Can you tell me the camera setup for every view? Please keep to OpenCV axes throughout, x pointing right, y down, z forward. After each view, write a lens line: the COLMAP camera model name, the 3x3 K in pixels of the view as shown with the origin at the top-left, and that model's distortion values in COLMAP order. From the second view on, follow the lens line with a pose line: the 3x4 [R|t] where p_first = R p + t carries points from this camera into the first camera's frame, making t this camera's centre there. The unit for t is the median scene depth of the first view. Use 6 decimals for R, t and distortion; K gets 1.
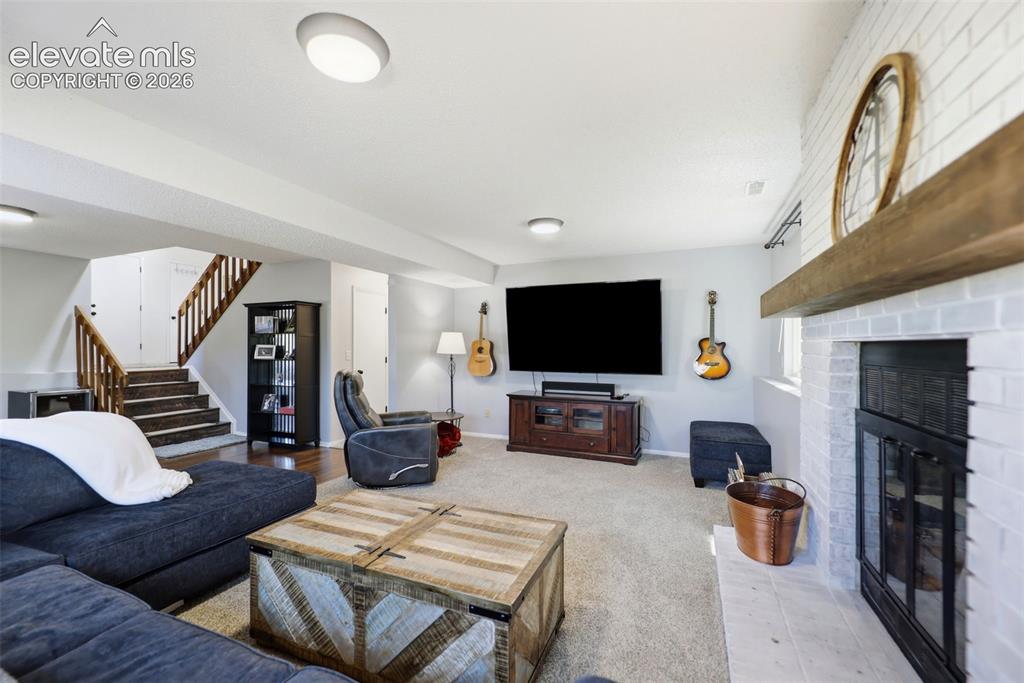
lens RADIAL K [[419.6, 0, 513.3], [0, 419.6, 345.1], [0, 0, 1]] dist [-0.001487, -0.000059]
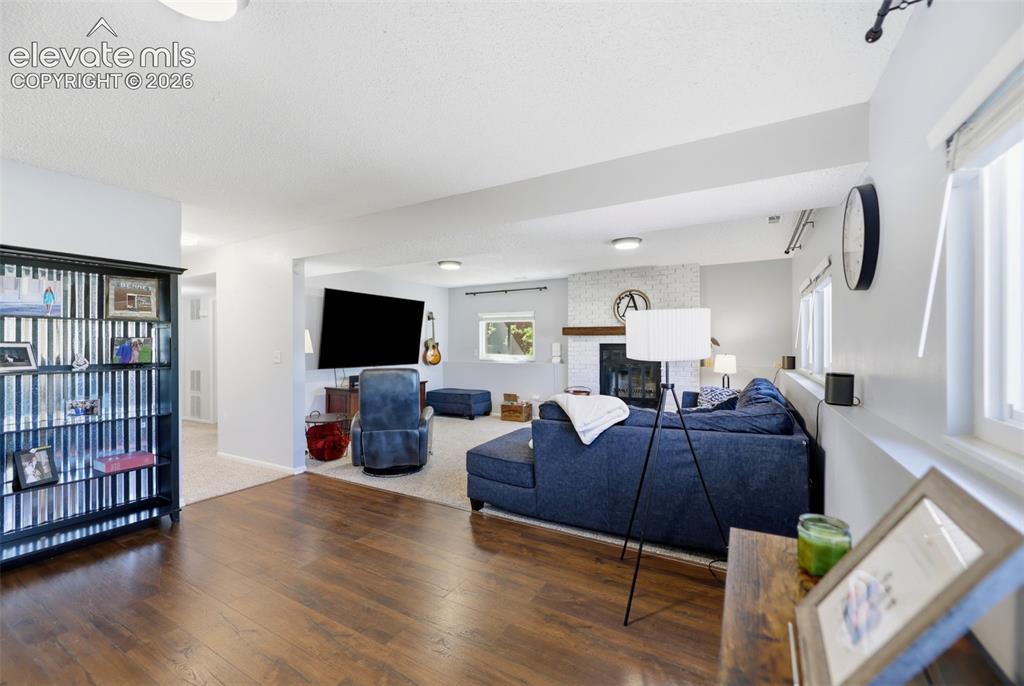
lens RADIAL K [[419.6, 0, 511.7], [0, 419.6, 343.5], [0, 0, 1]] dist [-0.001487, -0.000059]
pose [[0.123378, 0.000443, 0.992360, -0.998645], [-0.002289, 0.999997, -0.000162, -0.001130], [-0.992357, -0.002251, 0.123379, 0.431332]]
